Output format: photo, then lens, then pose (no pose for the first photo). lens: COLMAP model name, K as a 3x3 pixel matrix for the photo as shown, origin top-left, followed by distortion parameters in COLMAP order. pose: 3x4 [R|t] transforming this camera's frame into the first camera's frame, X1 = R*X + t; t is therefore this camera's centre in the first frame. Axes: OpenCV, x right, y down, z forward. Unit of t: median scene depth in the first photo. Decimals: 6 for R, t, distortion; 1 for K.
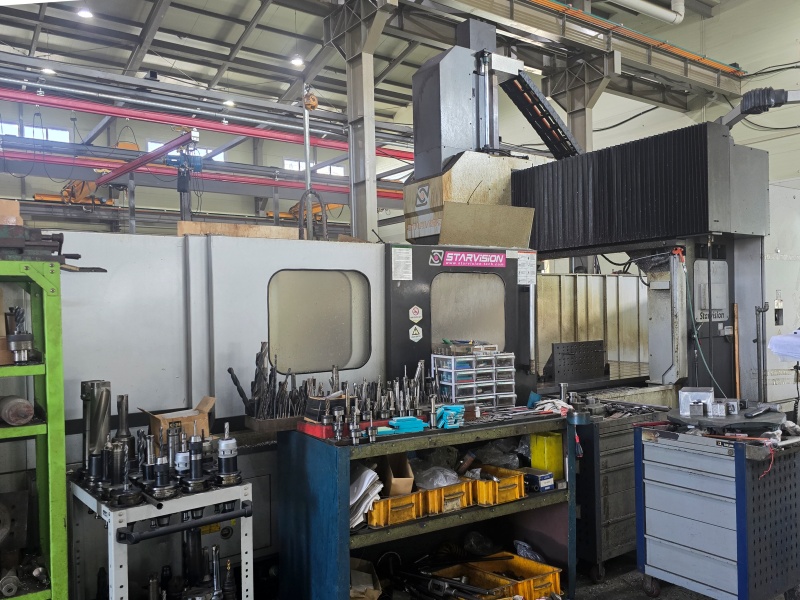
lens RADIAL K [[670.4, 0, 400.0], [0, 670.4, 300.0], [0, 0, 1]] dist [0.006661, 0.001437]
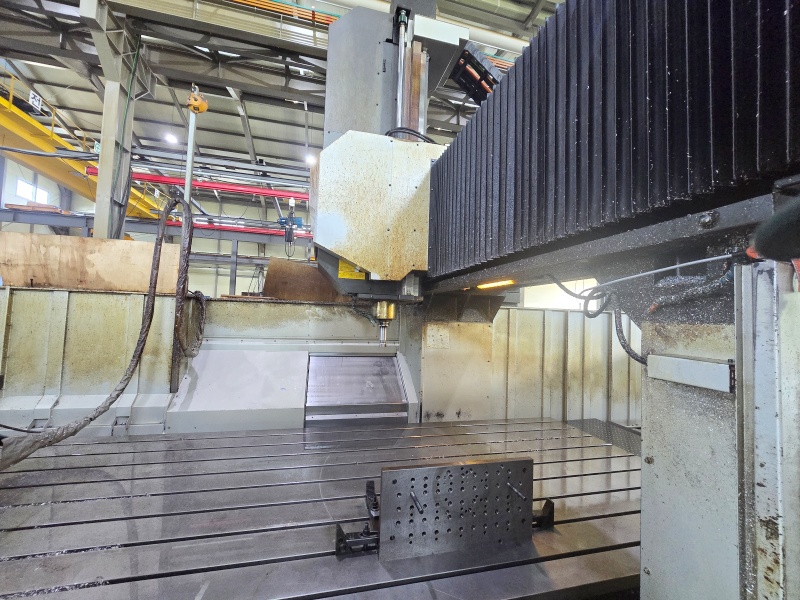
lens RADIAL K [[325.1, 0, 400.0], [0, 325.1, 300.0], [0, 0, 1]] dist [0.020367, 0.000130]
pose [[0.934507, 0.026348, -0.354968, 0.261382], [-0.041512, 0.998519, -0.035171, -0.034413], [0.353516, 0.047603, 0.934216, 0.667616]]
